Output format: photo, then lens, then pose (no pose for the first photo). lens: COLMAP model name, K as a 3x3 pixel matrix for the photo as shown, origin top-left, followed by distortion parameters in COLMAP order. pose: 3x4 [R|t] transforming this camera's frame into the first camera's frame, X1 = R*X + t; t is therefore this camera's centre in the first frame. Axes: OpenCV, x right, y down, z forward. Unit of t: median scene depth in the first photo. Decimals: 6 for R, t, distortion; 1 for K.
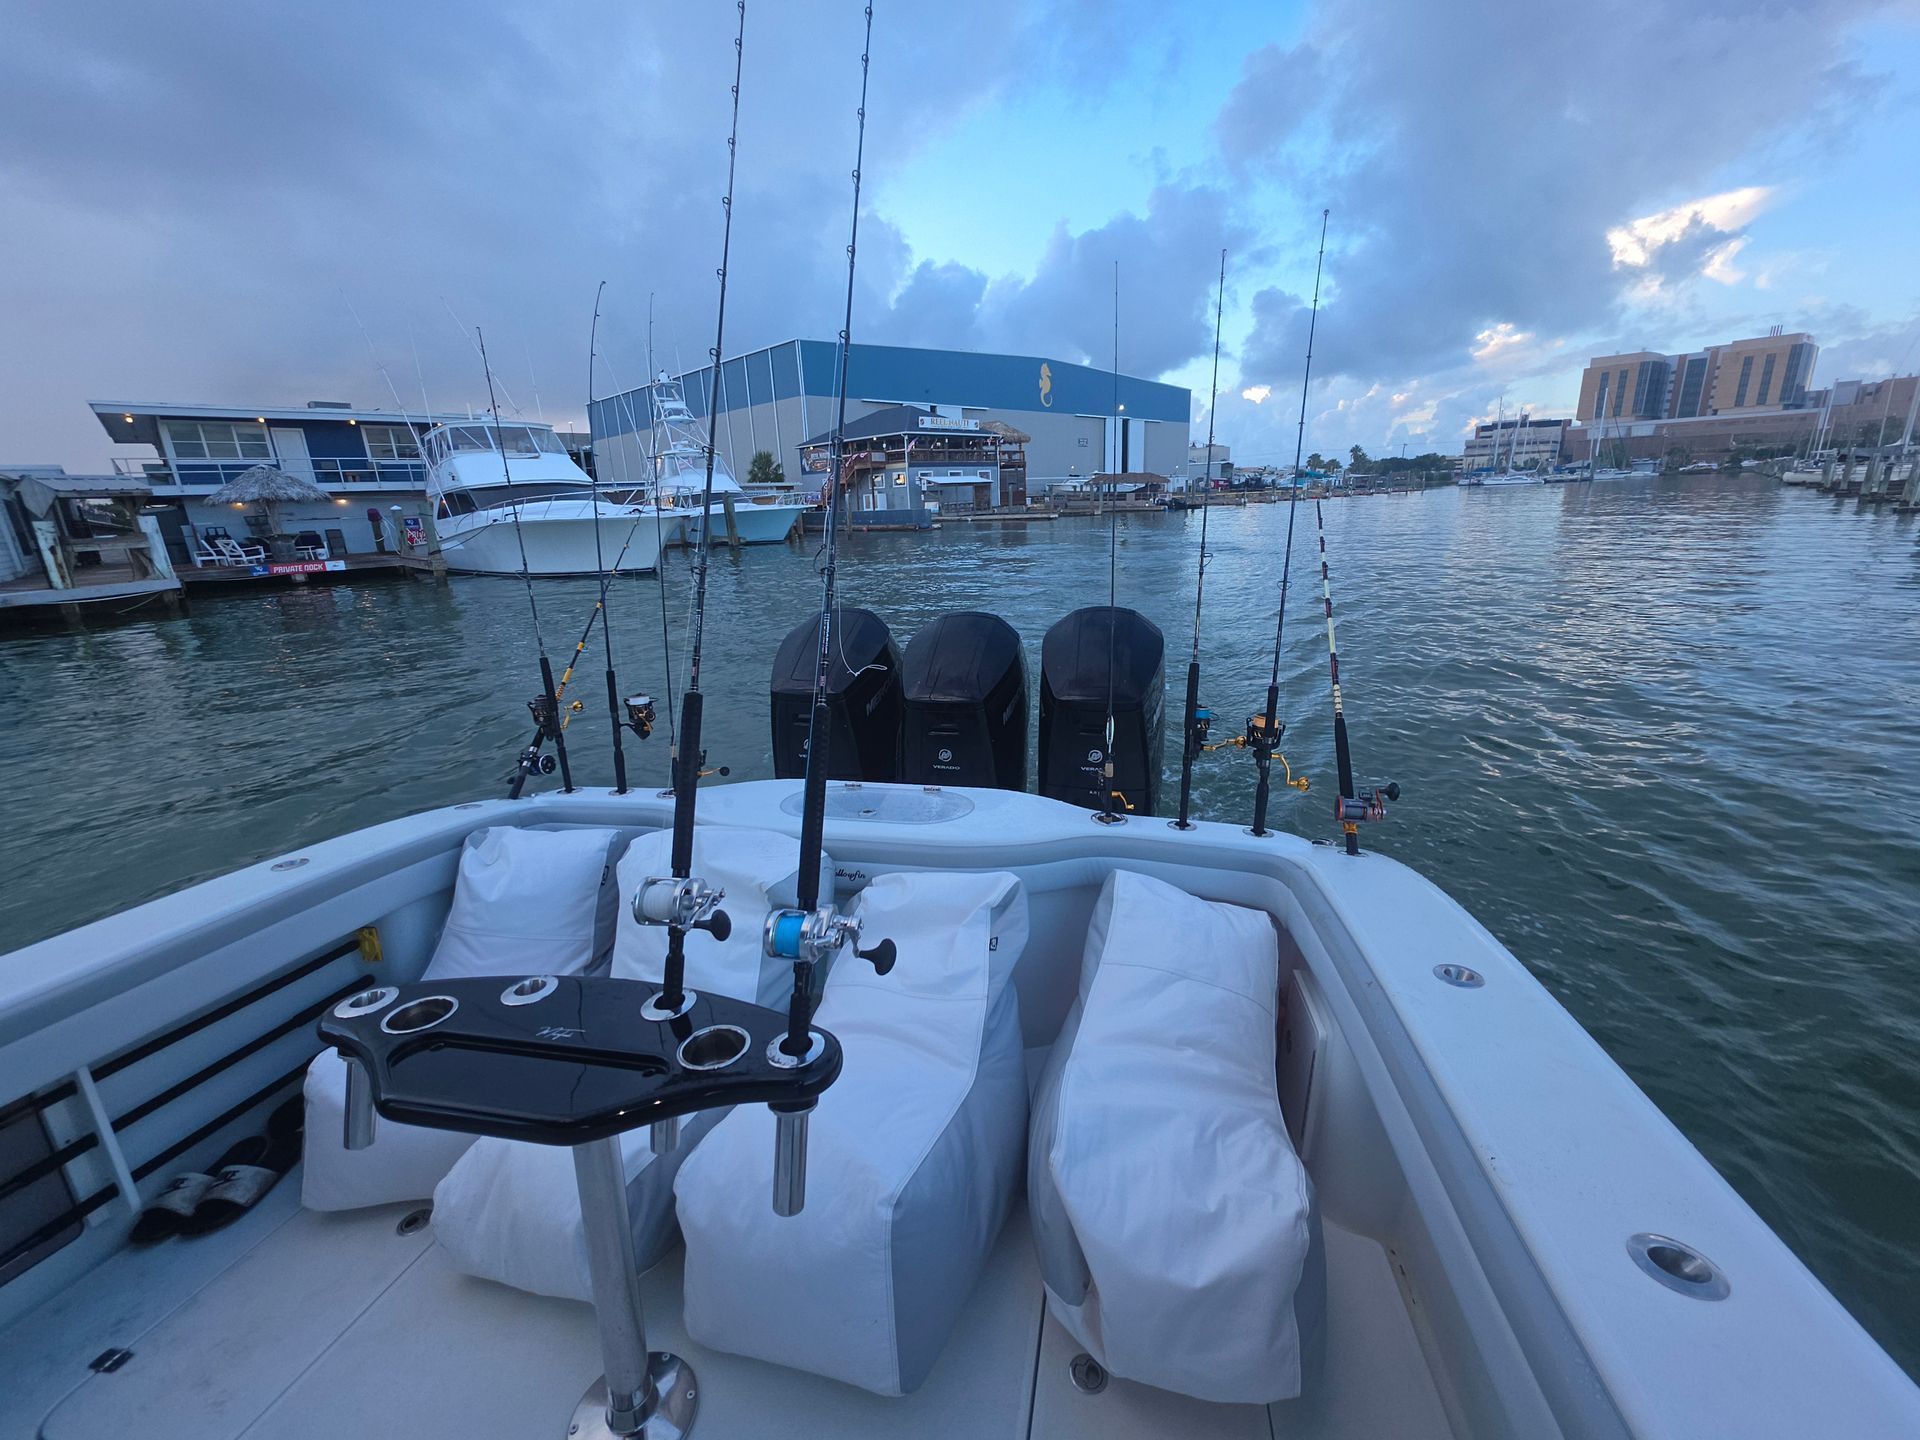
lens RADIAL K [[775.9, 0, 959.0], [0, 775.9, 722.8], [0, 0, 1]] dist [-0.001052, 0.000579]
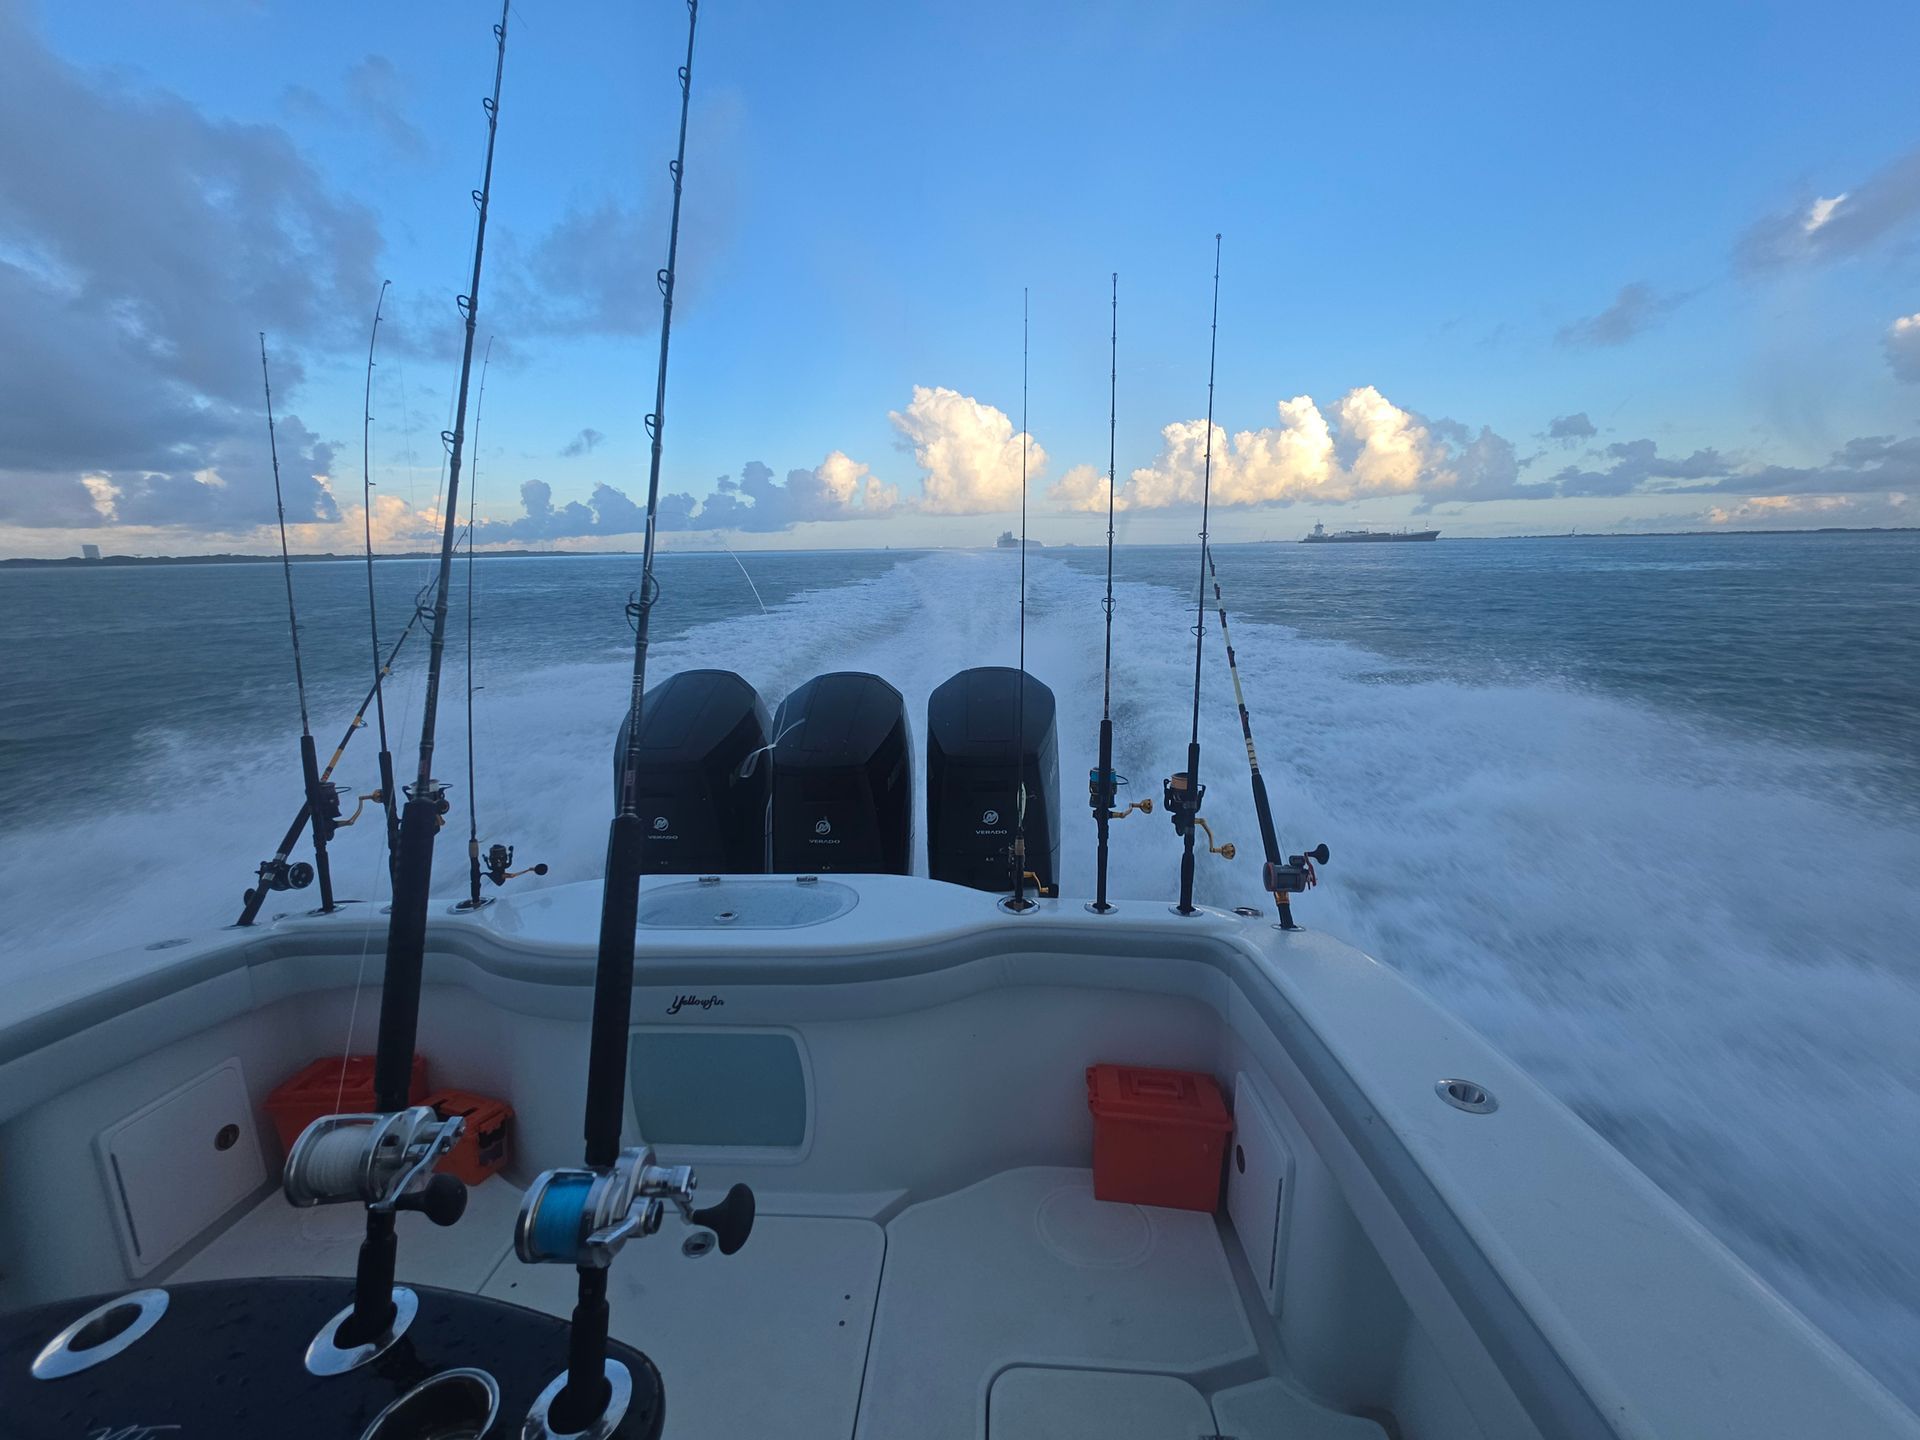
lens RADIAL K [[775.9, 0, 961.4], [0, 775.9, 722.8], [0, 0, 1]] dist [-0.001052, 0.000579]
pose [[0.986379, -0.030525, 0.161631, -0.003759], [0.042043, 0.996777, -0.068327, -0.039783], [-0.159024, 0.074192, 0.984483, 0.294884]]
